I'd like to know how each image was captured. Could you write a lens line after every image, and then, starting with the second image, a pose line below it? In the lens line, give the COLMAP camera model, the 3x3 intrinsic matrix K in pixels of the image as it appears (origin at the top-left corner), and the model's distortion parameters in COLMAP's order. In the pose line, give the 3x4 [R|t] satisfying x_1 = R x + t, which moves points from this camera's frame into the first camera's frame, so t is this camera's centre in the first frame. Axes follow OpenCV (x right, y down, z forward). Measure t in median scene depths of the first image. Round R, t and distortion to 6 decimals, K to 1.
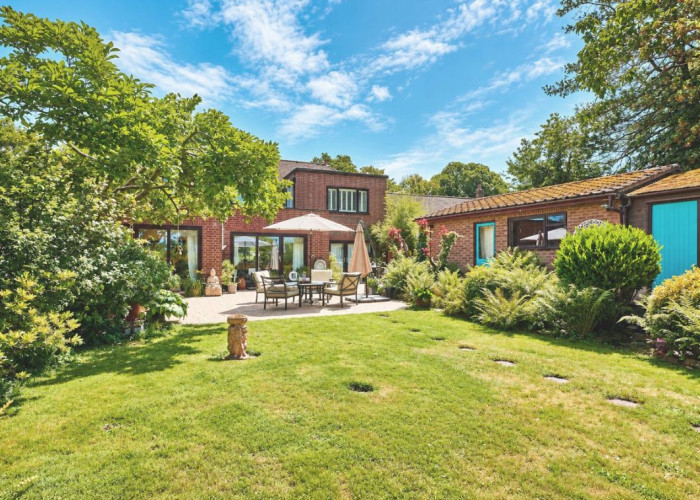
lens RADIAL K [[382.5, 0, 321.0], [0, 382.5, 266.6], [0, 0, 1]] dist [0.002853, 0.000357]
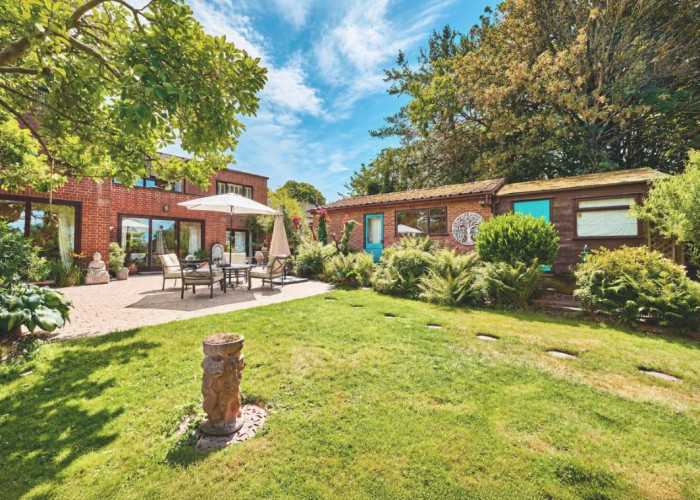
lens RADIAL K [[290.0, 0, 332.9], [0, 290.0, 246.1], [0, 0, 1]] dist [-0.001561, 0.000135]
pose [[0.906276, 0.007196, 0.422624, -0.090177], [0.001698, 0.999785, -0.020665, 0.007448], [-0.422682, 0.019445, 0.906069, 0.217032]]
